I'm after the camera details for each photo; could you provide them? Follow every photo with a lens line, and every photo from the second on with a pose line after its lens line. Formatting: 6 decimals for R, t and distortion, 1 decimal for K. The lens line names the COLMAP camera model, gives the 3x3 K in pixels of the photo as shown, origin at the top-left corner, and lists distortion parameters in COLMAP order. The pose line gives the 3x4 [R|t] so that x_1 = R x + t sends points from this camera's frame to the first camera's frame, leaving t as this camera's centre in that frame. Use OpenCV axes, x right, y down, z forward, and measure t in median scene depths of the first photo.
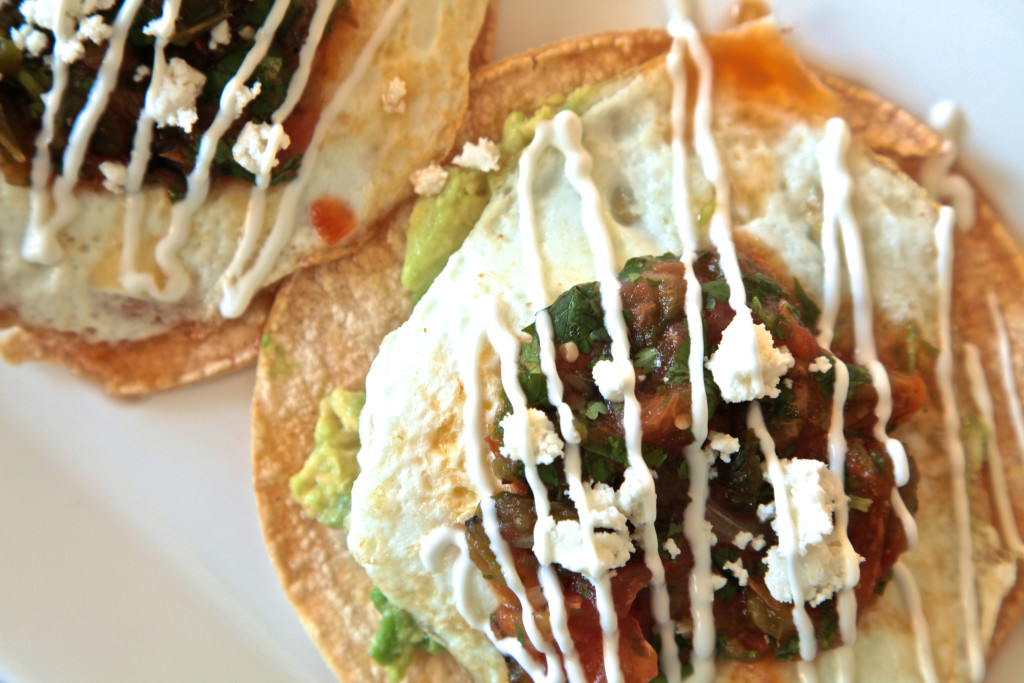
lens RADIAL K [[3117.1, 0, 512.0], [0, 3117.1, 341.5], [0, 0, 1]] dist [0.419388, 0.360618]
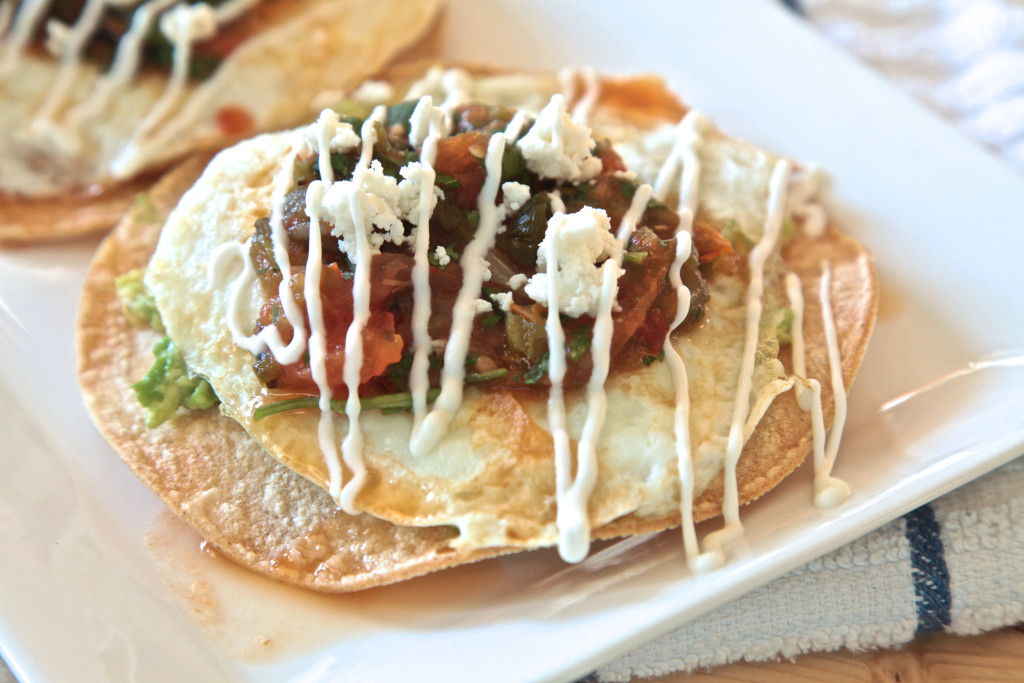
lens RADIAL K [[3117.1, 0, 512.0], [0, 3117.1, 341.5], [0, 0, 1]] dist [0.419388, 0.360618]
pose [[0.962120, 0.044053, -0.269044, 0.339298], [-0.253107, 0.511028, -0.821454, 0.886710], [0.101301, 0.858434, 0.502821, 0.513934]]
